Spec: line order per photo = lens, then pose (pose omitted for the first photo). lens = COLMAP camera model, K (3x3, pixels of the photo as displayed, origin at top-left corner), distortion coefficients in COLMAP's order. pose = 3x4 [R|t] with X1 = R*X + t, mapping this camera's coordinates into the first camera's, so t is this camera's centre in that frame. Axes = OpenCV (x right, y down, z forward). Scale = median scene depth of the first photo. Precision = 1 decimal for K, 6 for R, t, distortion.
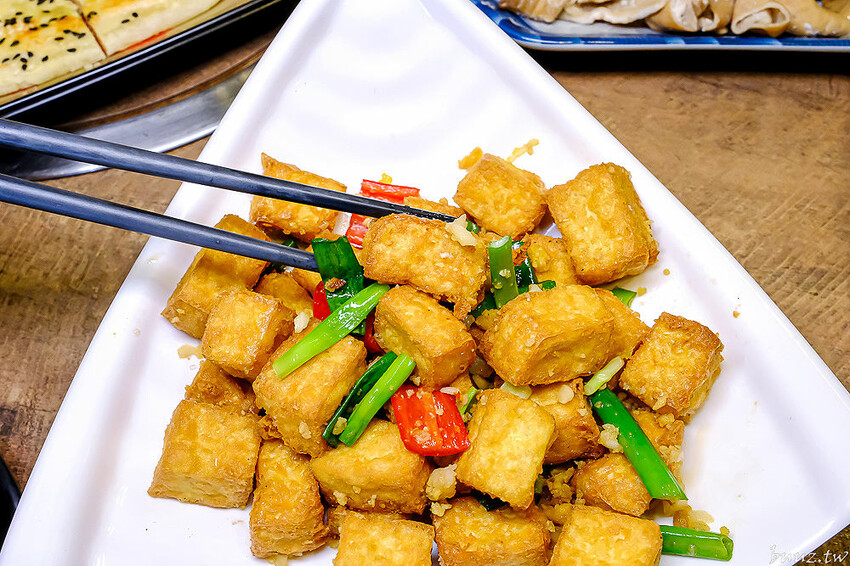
lens RADIAL K [[894.0, 0, 425.3], [0, 894.0, 283.5], [0, 0, 1]] dist [-0.013676, 0.000000]
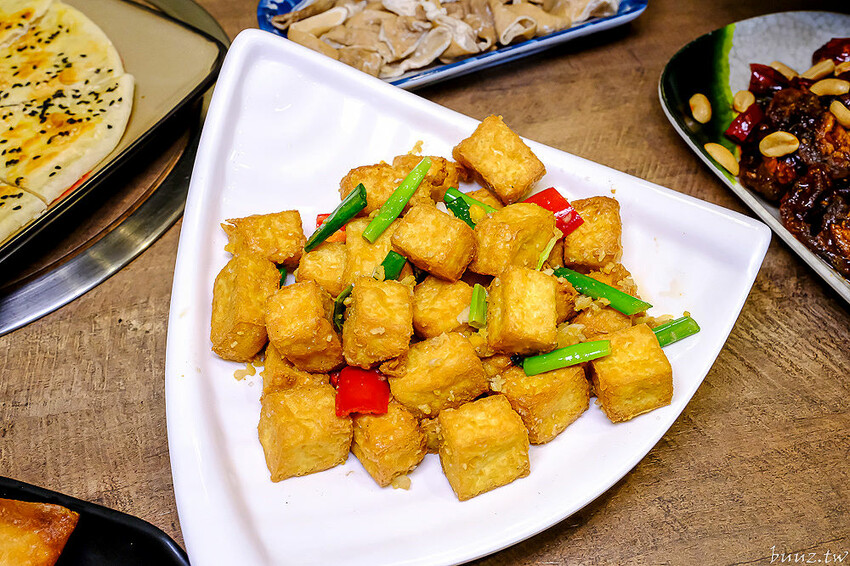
lens RADIAL K [[779.8, 0, 424.5], [0, 779.8, 282.7], [0, 0, 1]] dist [-0.021061, 0.000000]
pose [[0.886599, -0.354179, 0.297490, -0.270176], [0.402168, 0.907987, -0.117556, 0.158047], [-0.228481, 0.223866, 0.947460, -0.044493]]
